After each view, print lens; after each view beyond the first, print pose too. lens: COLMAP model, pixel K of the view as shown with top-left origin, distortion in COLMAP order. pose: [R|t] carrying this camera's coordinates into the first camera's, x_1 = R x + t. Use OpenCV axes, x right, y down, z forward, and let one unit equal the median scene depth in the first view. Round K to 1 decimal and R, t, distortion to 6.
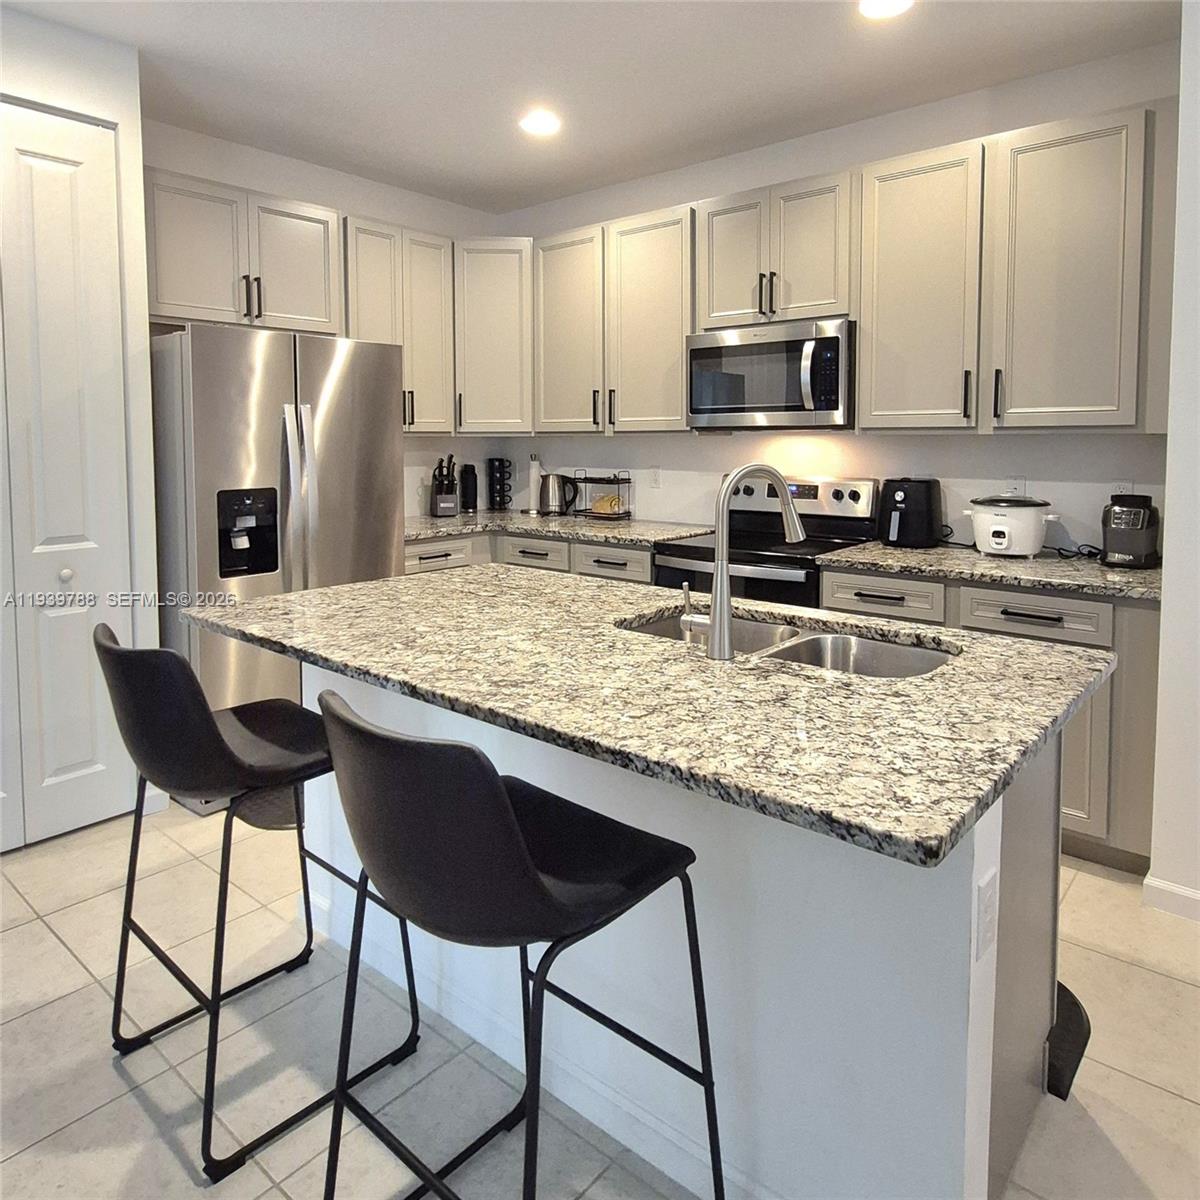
lens RADIAL K [[827.6, 0, 595.5], [0, 827.6, 534.3], [0, 0, 1]] dist [-0.023623, 0.009517]
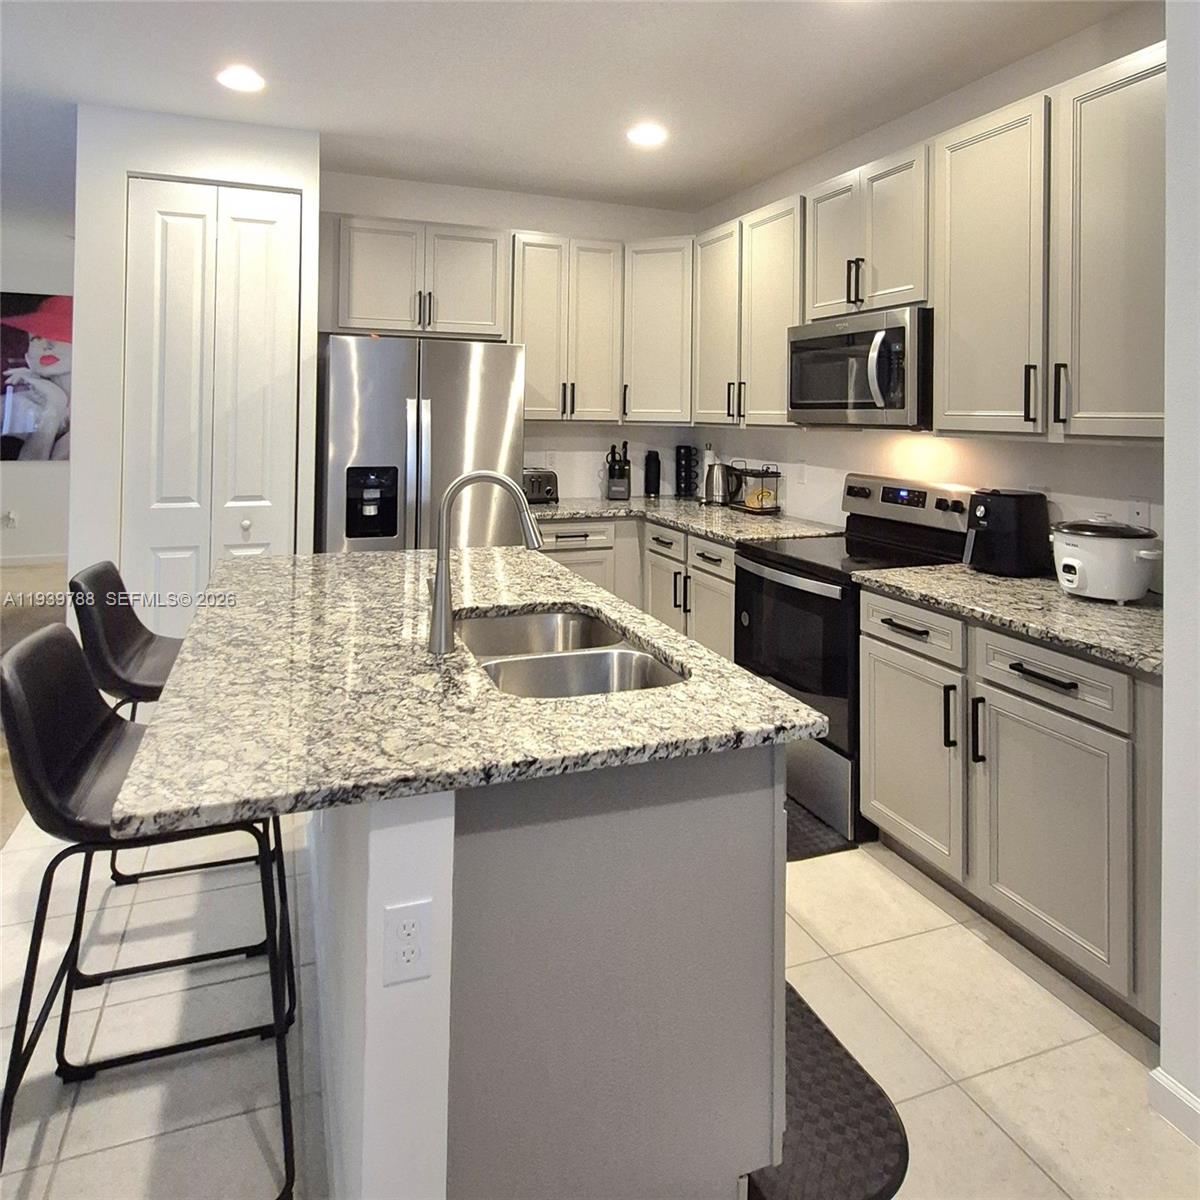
lens RADIAL K [[827.6, 0, 591.2], [0, 827.6, 455.4], [0, 0, 1]] dist [-0.023623, 0.009517]
pose [[0.875645, 0.040689, -0.481238, 0.383674], [-0.073175, 0.996118, -0.048924, -0.030123], [0.477380, 0.078055, 0.875223, 0.065661]]
